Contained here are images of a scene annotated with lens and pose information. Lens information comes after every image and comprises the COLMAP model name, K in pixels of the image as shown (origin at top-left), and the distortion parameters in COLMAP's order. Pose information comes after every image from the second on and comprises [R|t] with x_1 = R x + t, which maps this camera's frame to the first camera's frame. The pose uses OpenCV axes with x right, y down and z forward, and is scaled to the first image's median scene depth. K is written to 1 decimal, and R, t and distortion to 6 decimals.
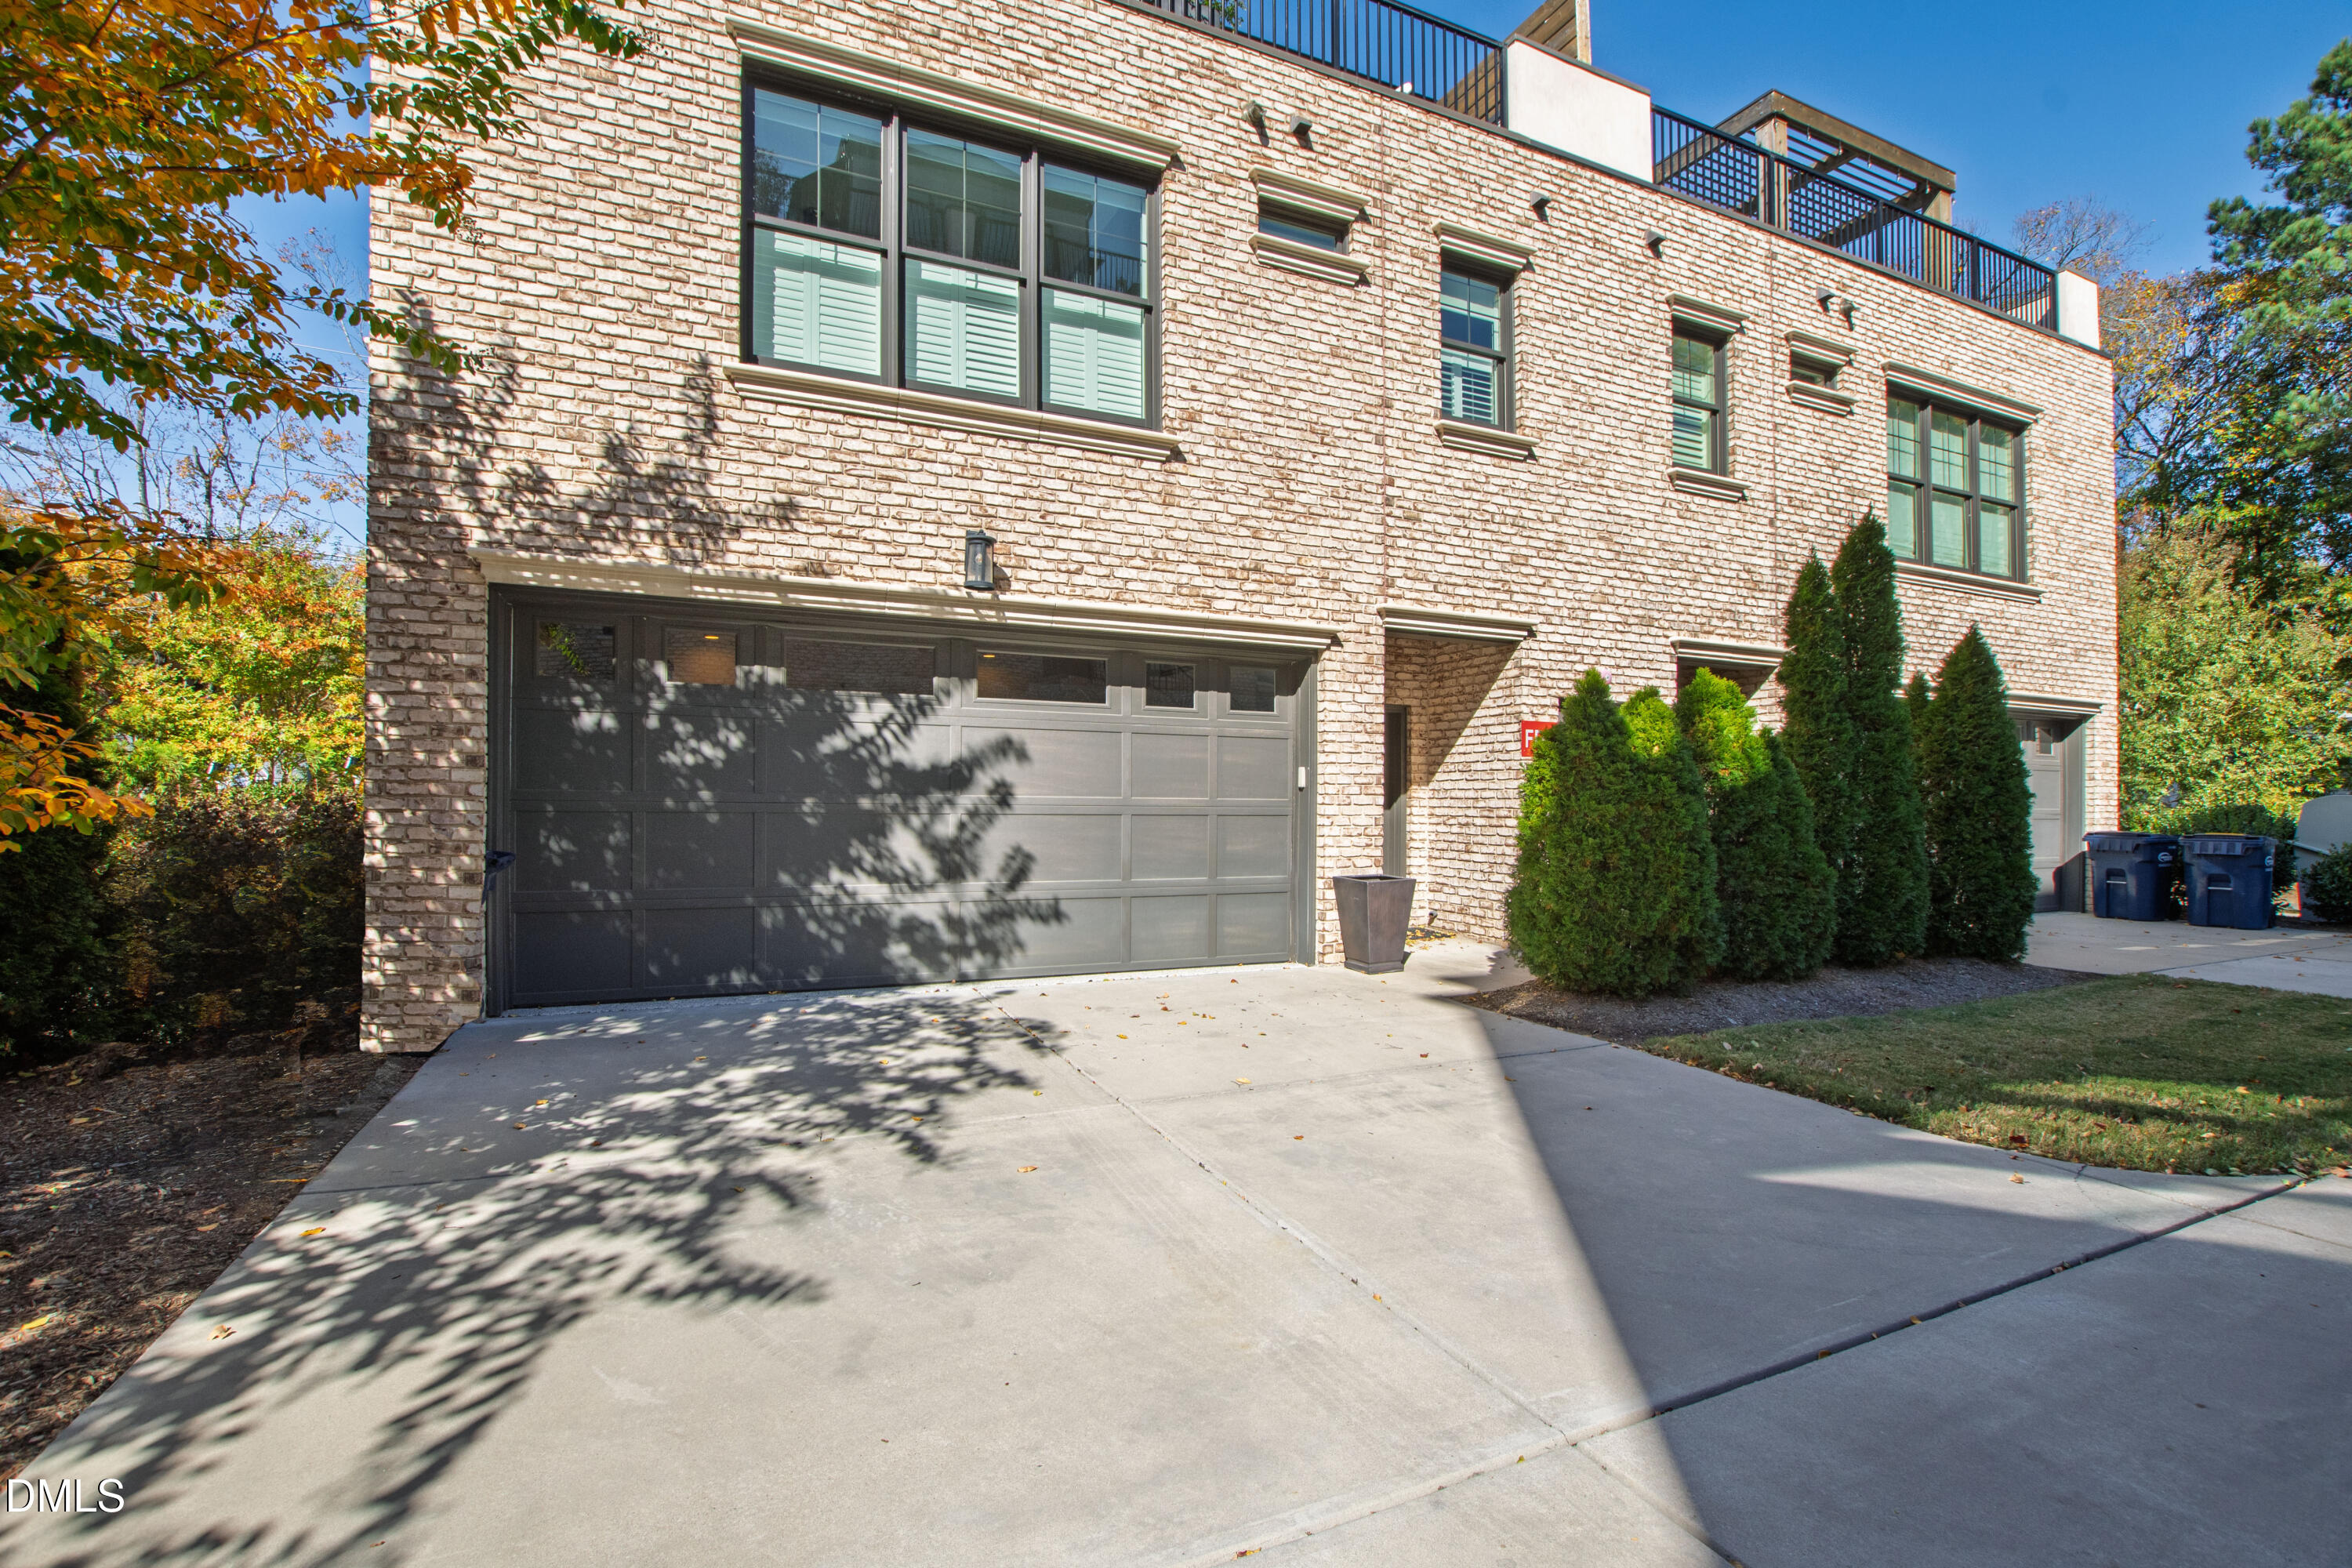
lens RADIAL K [[1035.9, 0, 1173.8], [0, 1035.9, 792.8], [0, 0, 1]] dist [-0.000564, -0.000240]
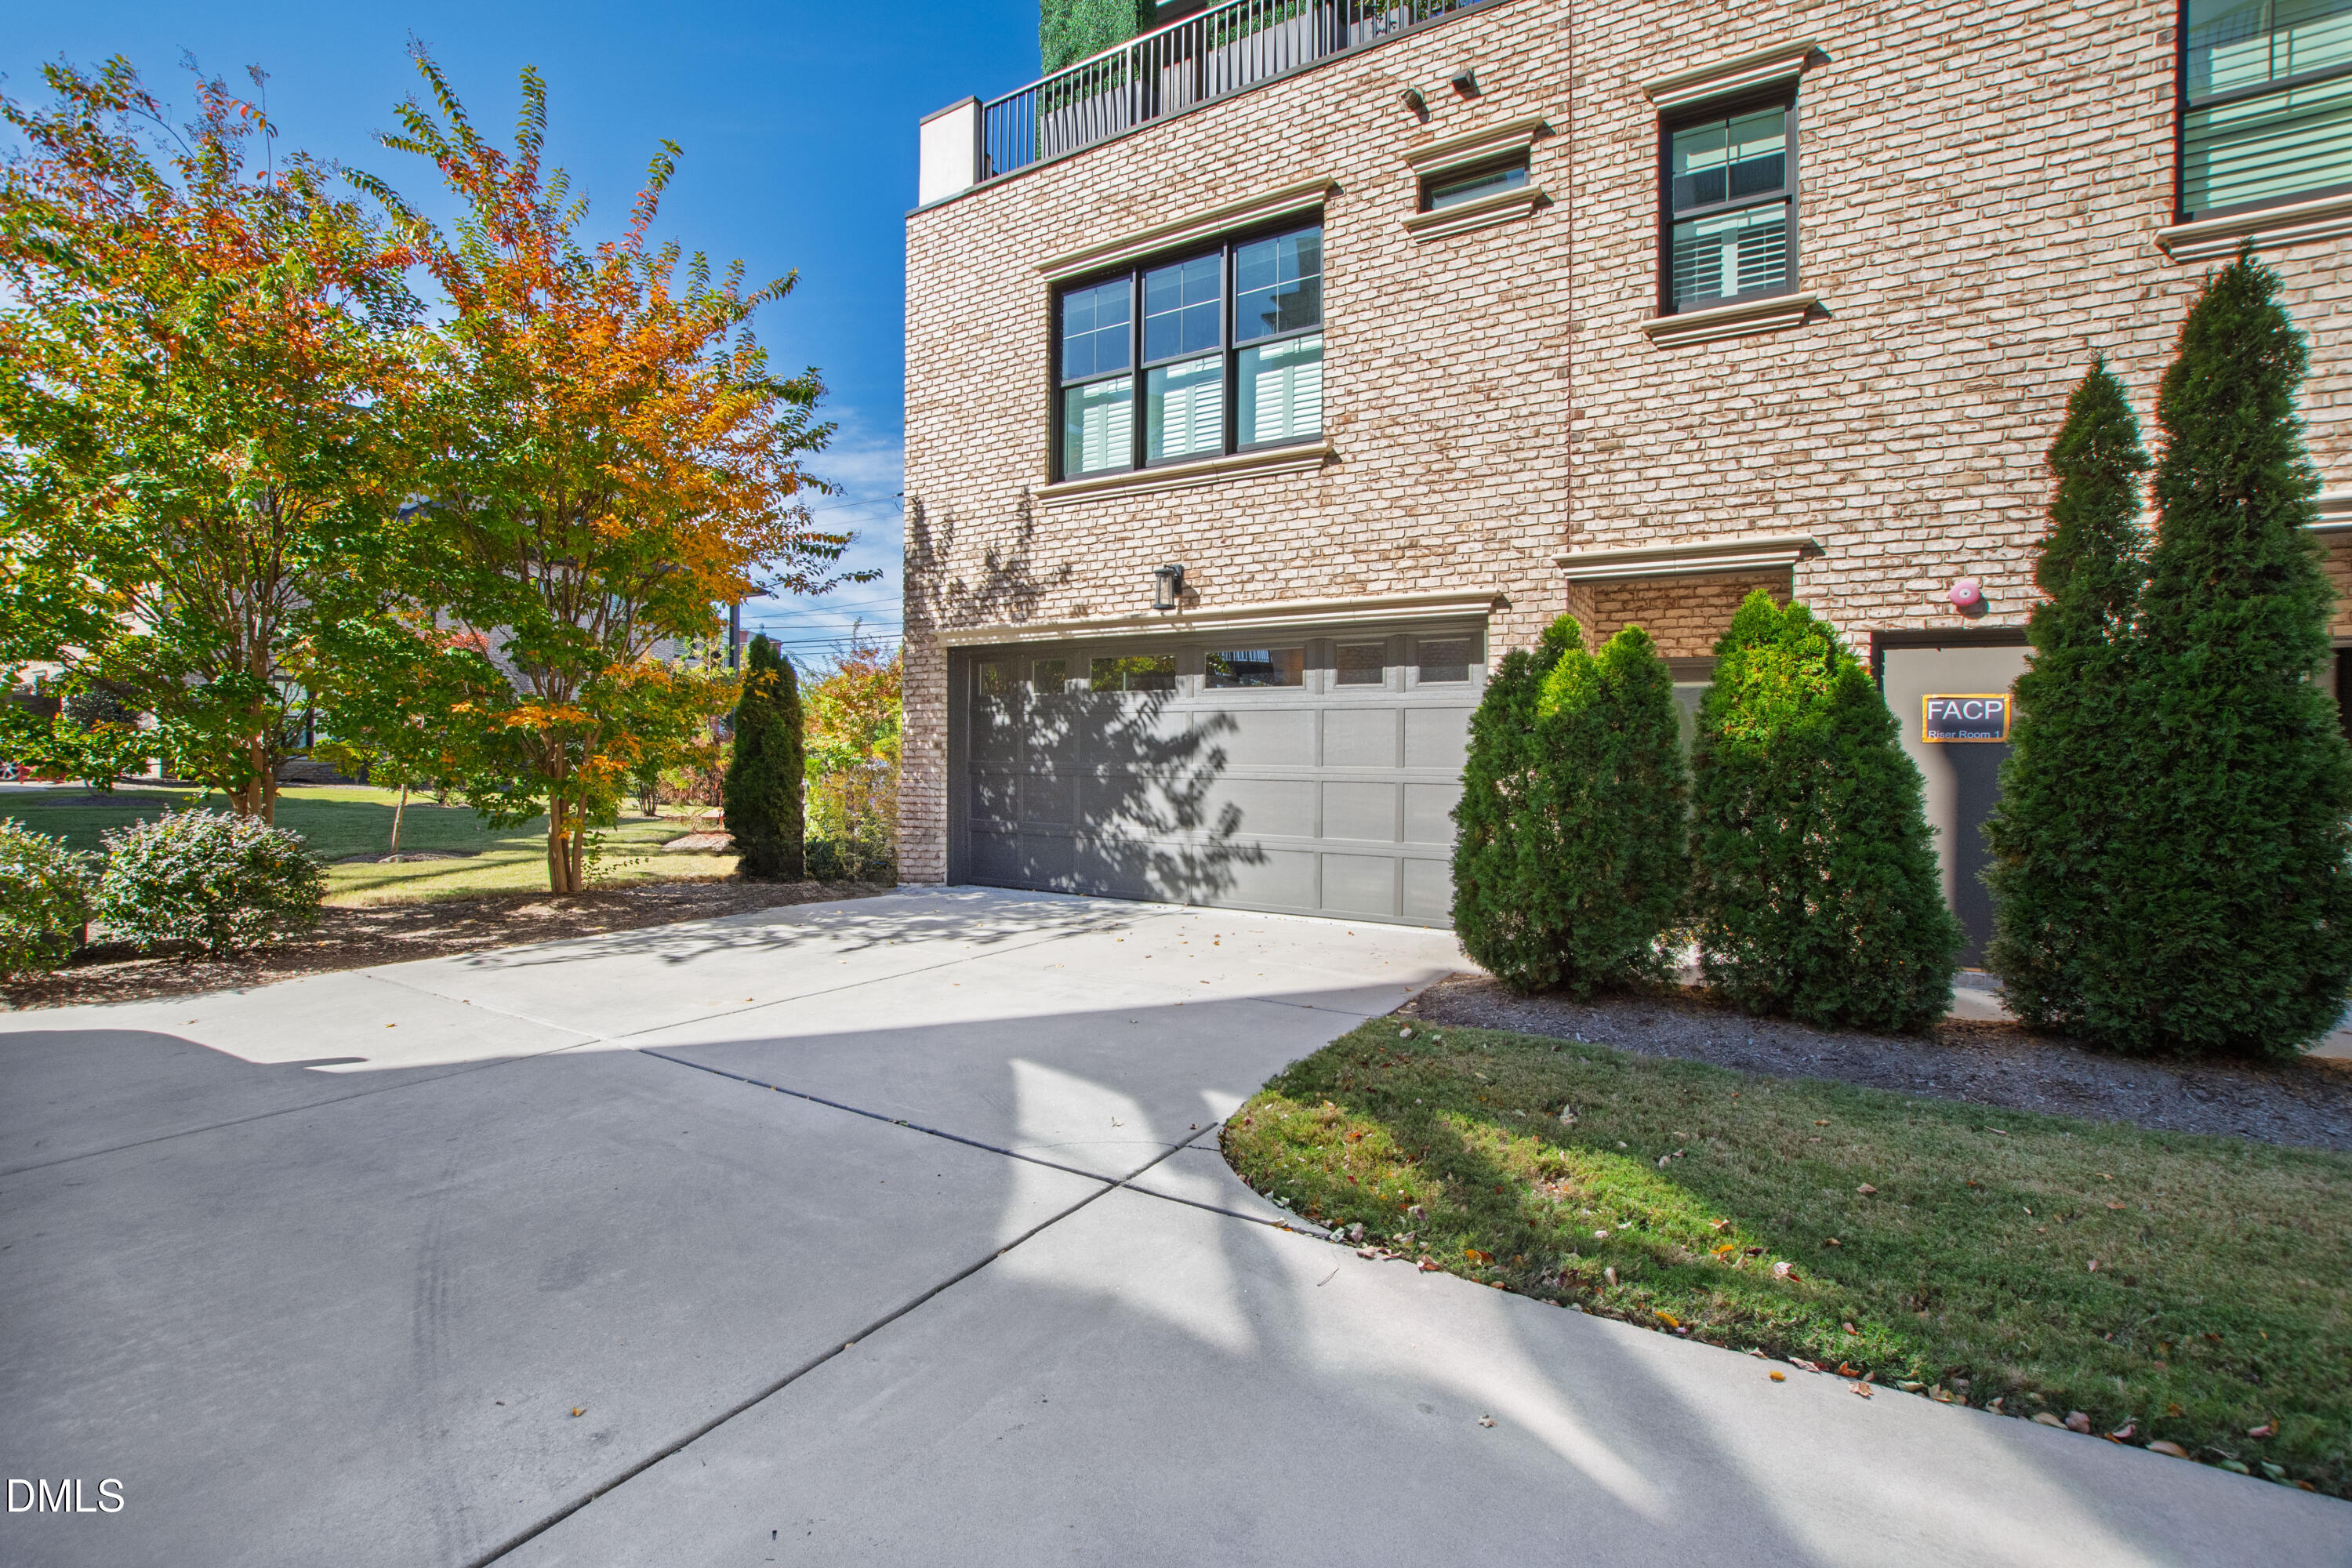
lens RADIAL K [[1041.7, 0, 1175.7], [0, 1041.7, 806.8], [0, 0, 1]] dist [-0.007143, -0.000227]
pose [[0.577585, 0.034008, -0.815622, 0.865059], [0.000902, 0.999105, 0.042297, 0.001139], [0.816330, -0.025166, 0.577037, 0.213410]]
